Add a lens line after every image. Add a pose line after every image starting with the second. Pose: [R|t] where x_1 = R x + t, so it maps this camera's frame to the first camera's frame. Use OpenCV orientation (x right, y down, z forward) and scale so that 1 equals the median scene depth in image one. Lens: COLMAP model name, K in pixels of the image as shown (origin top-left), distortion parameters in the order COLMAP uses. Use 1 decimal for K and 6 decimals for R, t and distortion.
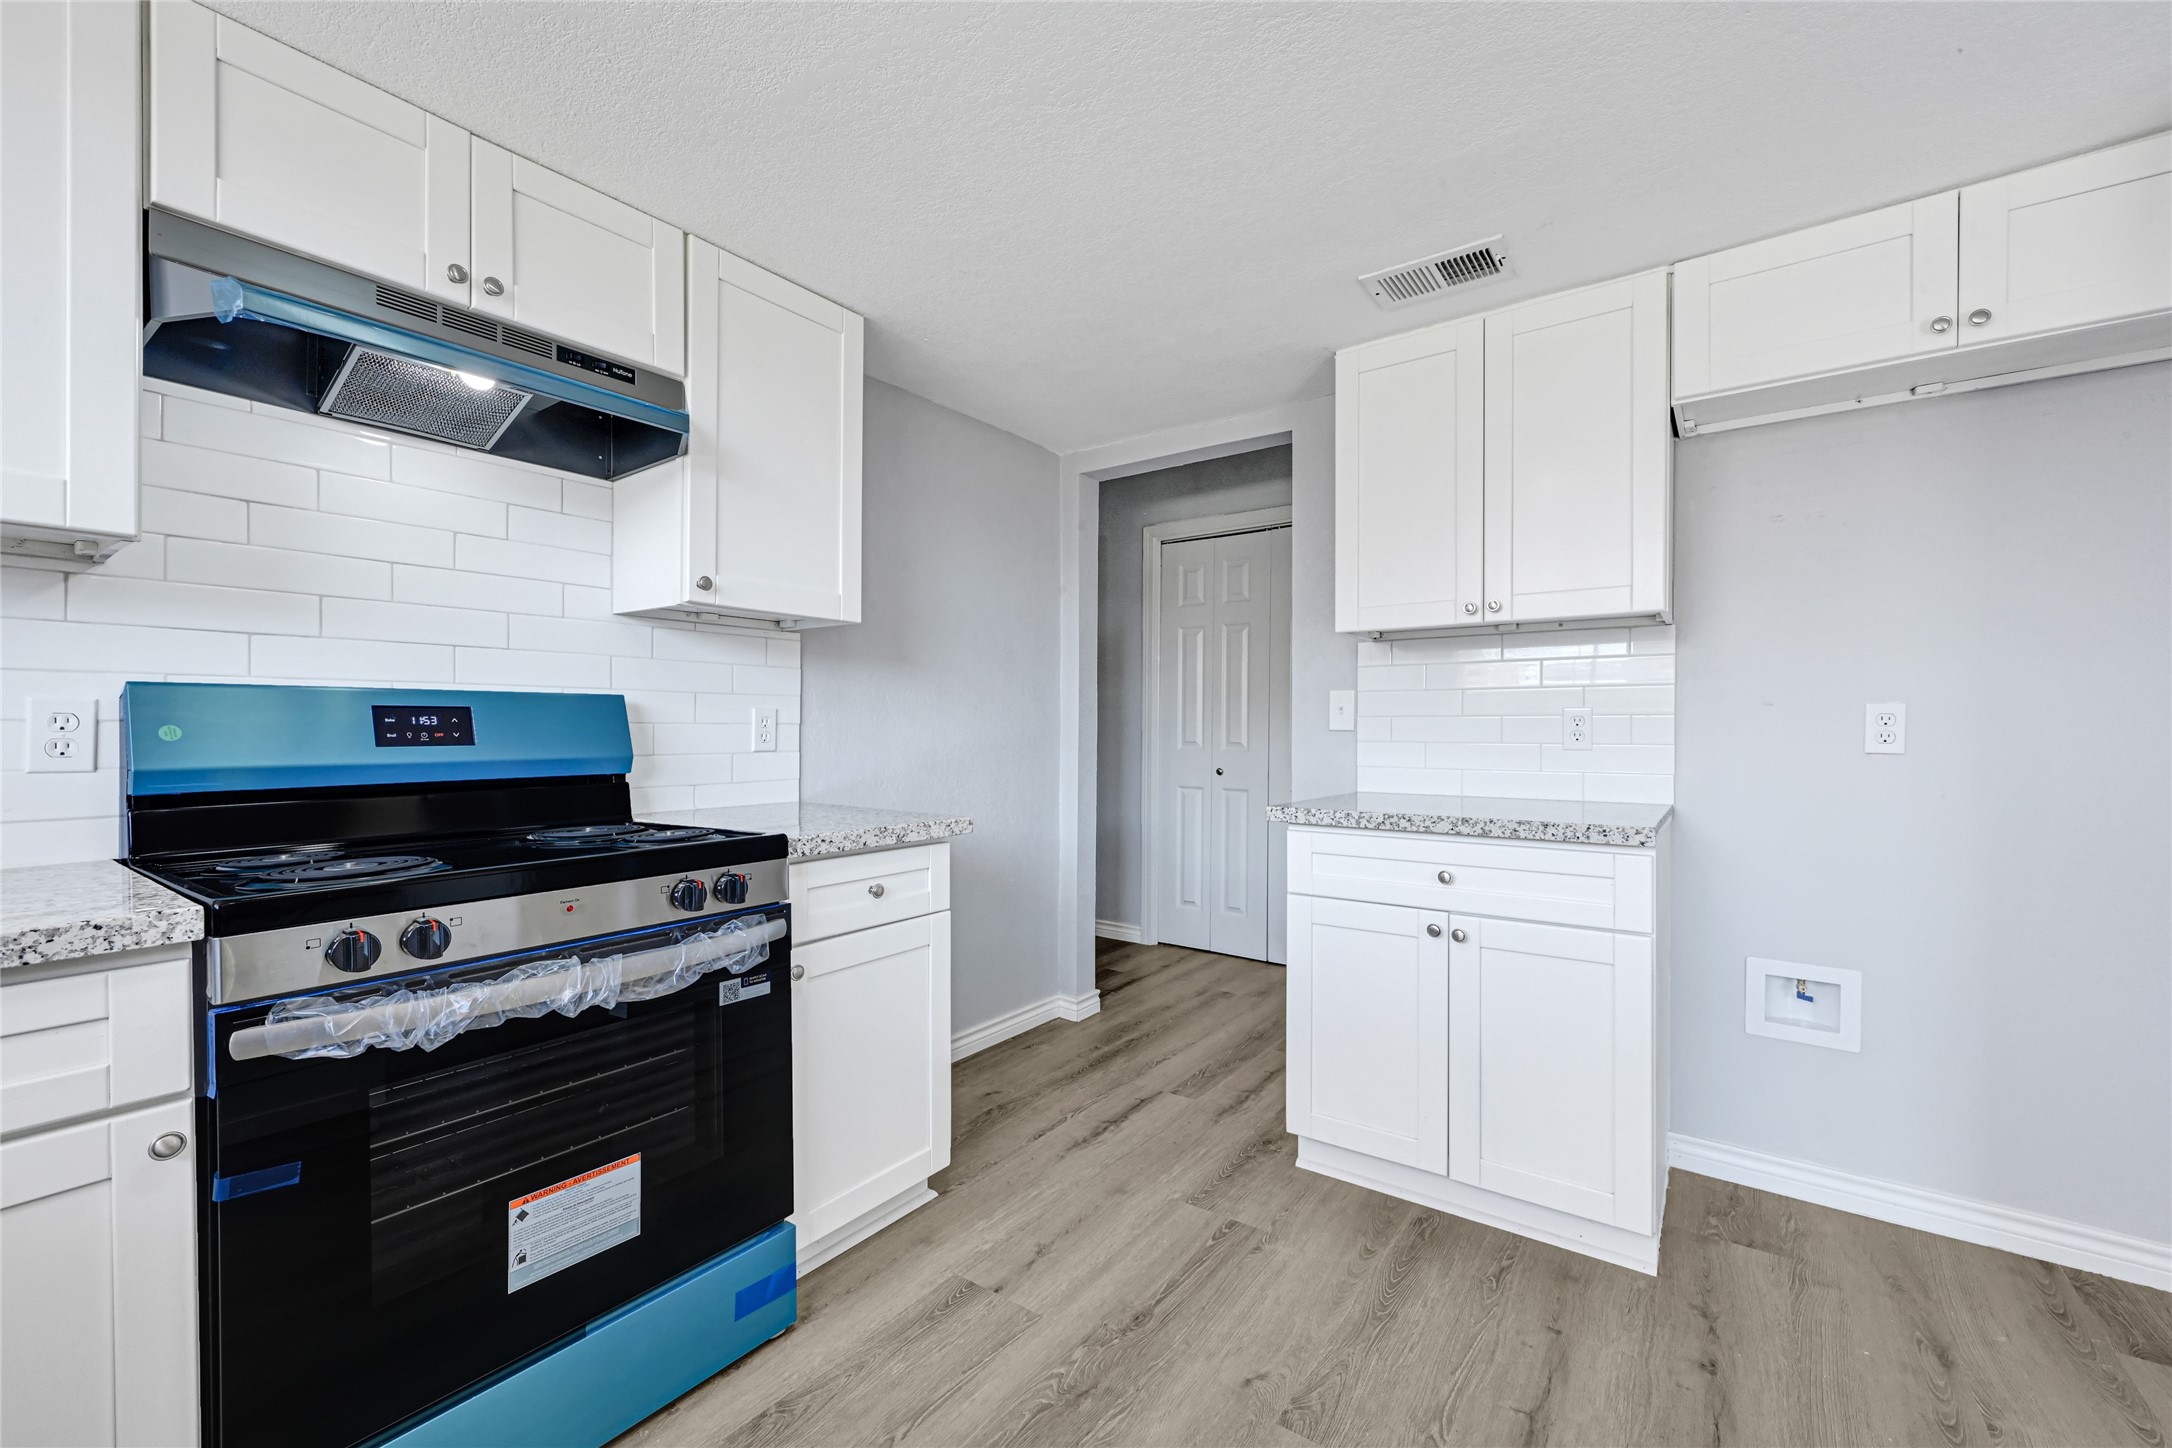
lens RADIAL K [[874.4, 0, 1072.4], [0, 874.4, 739.0], [0, 0, 1]] dist [-0.002217, 0.002776]
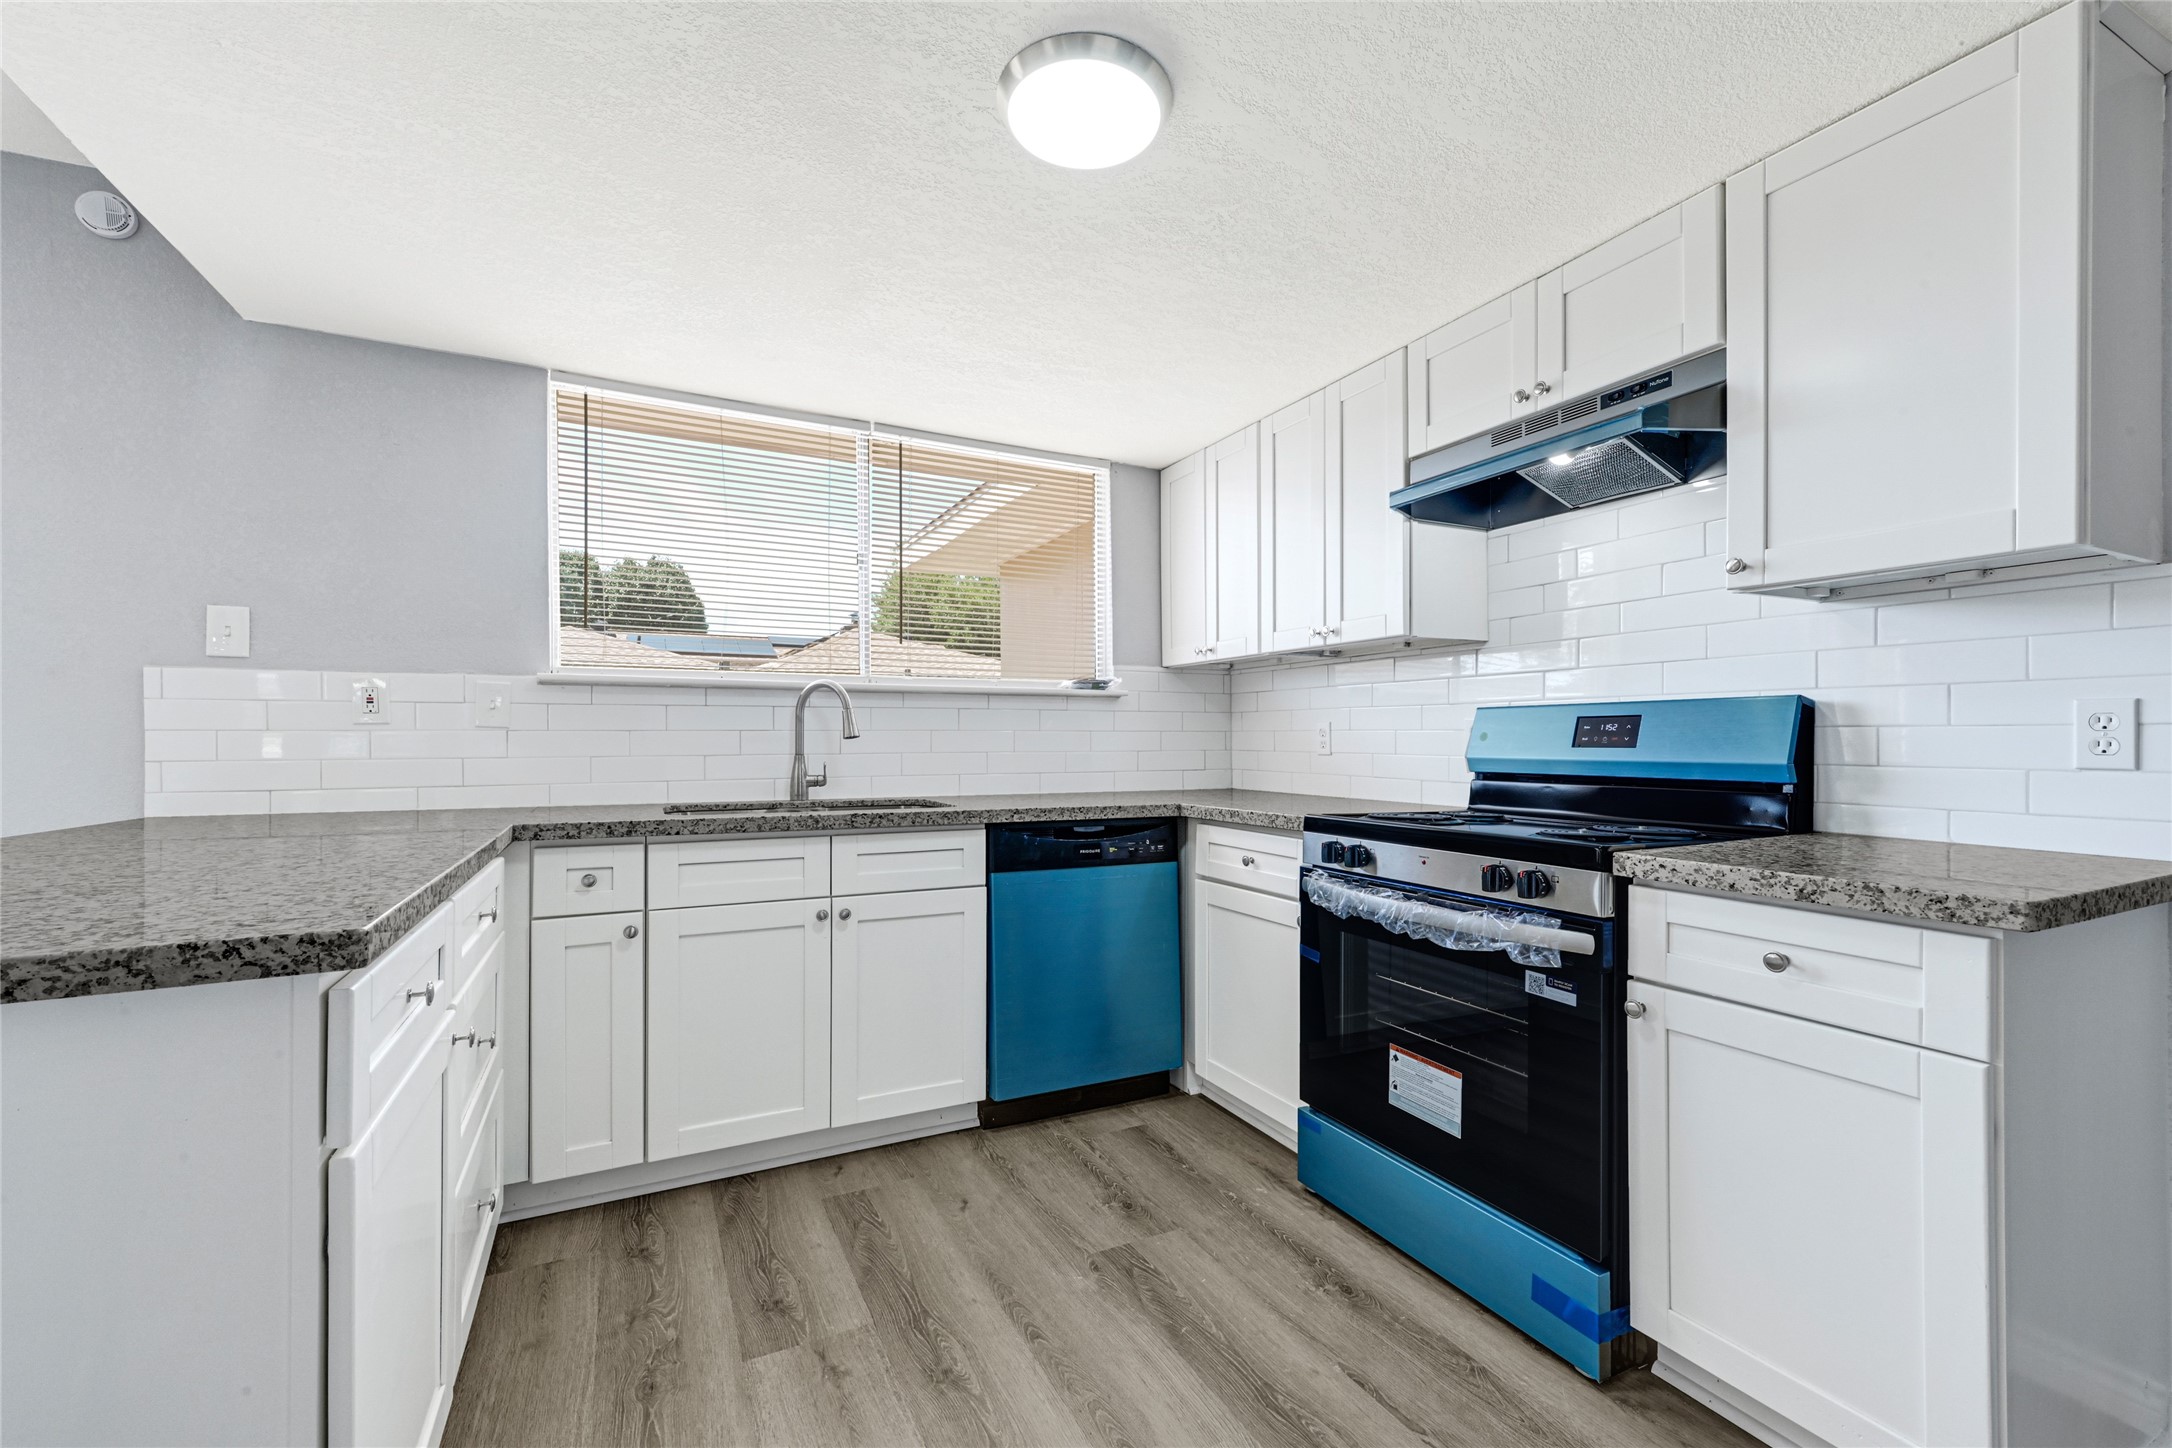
lens RADIAL K [[874.4, 0, 1091.3], [0, 874.4, 730.4], [0, 0, 1]] dist [-0.002217, 0.002776]
pose [[-0.435742, -0.001241, -0.900071, 0.734573], [-0.003130, 0.999995, 0.000137, -0.013794], [0.900066, 0.002877, -0.435743, 0.911397]]
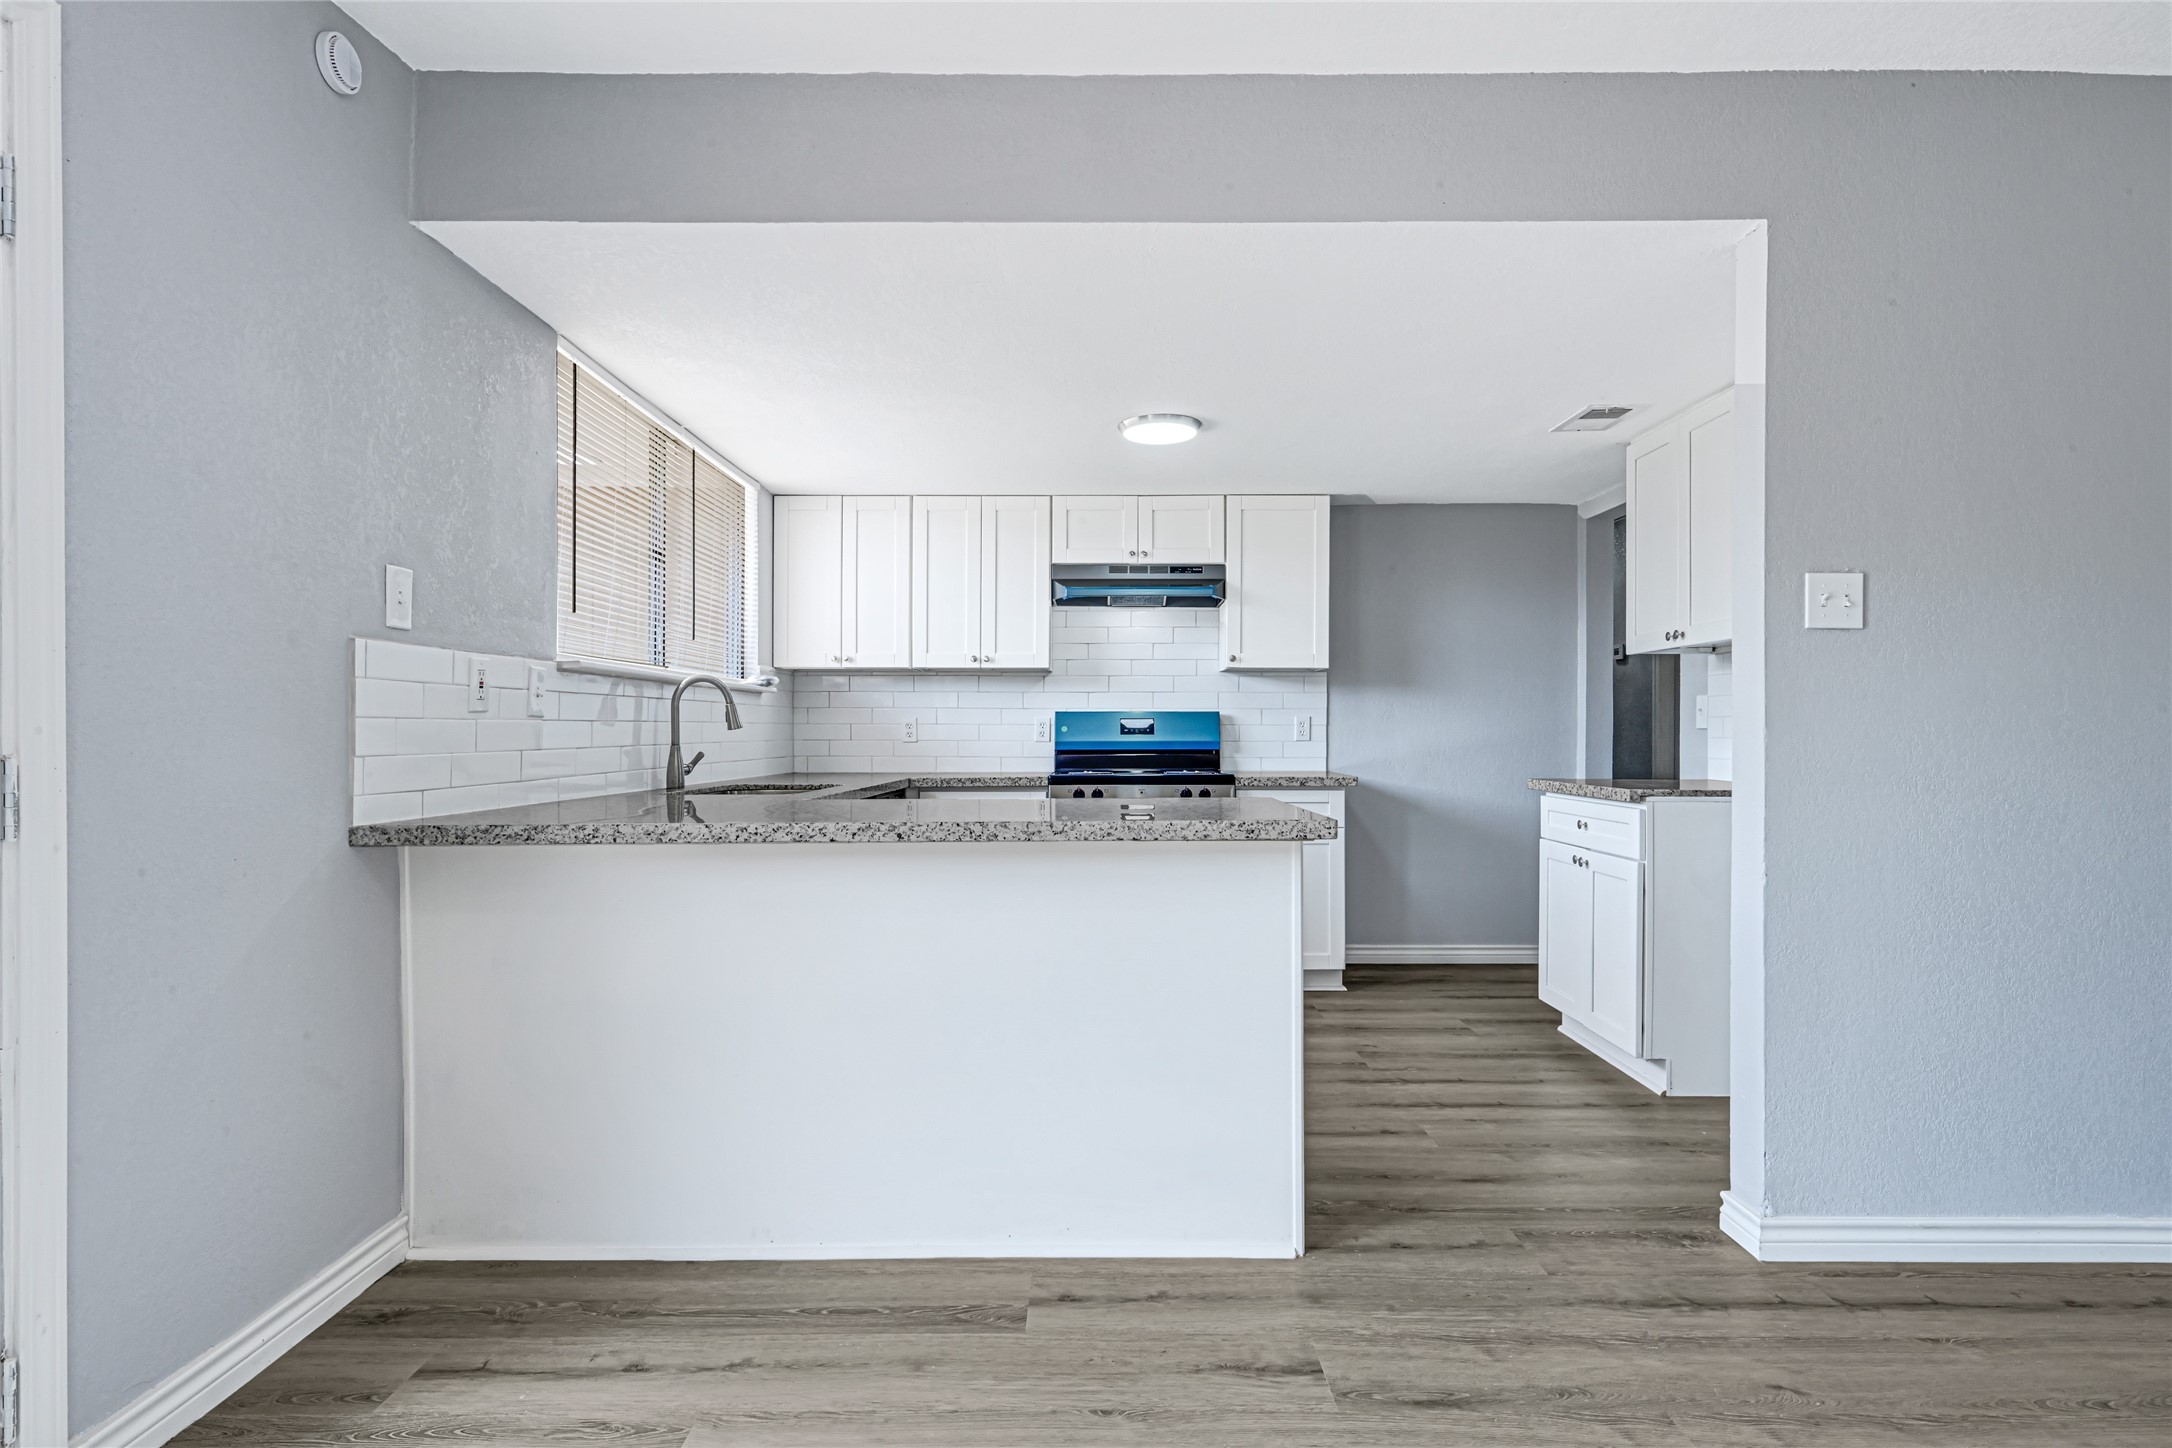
lens RADIAL K [[1114.2, 0, 1070.3], [0, 1114.2, 720.7], [0, 0, 1]] dist [0.002318, -0.000500]
pose [[0.582817, -0.002903, -0.812598, 1.743269], [-0.008074, 0.999924, -0.009363, 0.000158], [0.812563, 0.012018, 0.582749, -1.001974]]
